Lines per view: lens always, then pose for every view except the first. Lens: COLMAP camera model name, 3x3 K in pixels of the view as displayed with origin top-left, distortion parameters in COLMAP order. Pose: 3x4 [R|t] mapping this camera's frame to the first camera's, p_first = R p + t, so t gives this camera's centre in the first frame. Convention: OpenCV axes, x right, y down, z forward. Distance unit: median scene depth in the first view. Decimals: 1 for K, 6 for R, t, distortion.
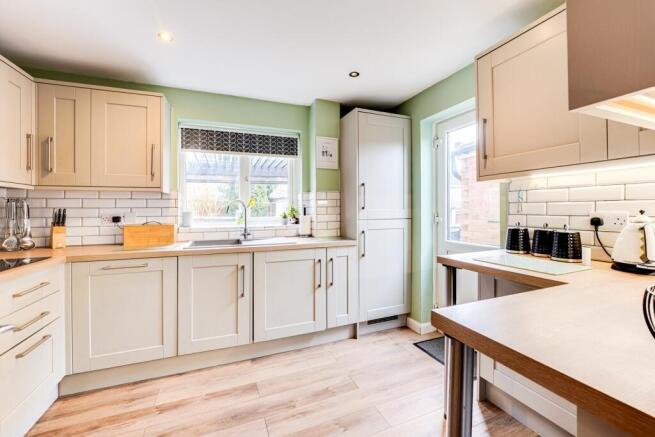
lens RADIAL K [[275.0, 0, 327.5], [0, 275.0, 211.7], [0, 0, 1]] dist [-0.000362, -0.000127]
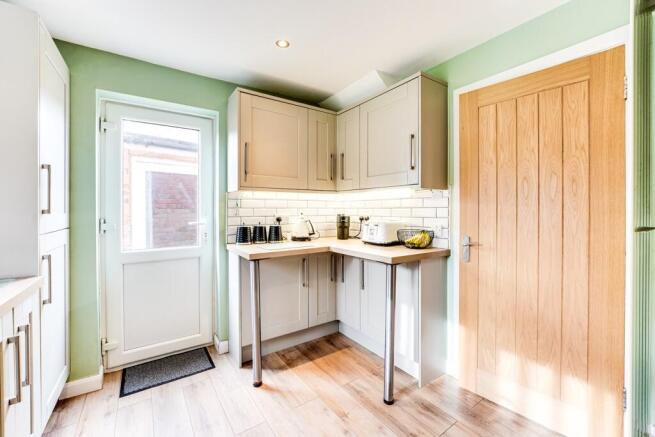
lens RADIAL K [[275.0, 0, 327.5], [0, 275.0, 211.7], [0, 0, 1]] dist [-0.000362, -0.000127]
pose [[-0.210557, -0.000131, 0.977582, -0.570603], [0.011247, 0.999933, 0.002557, -0.010418], [-0.977517, 0.011533, -0.210542, 0.664621]]
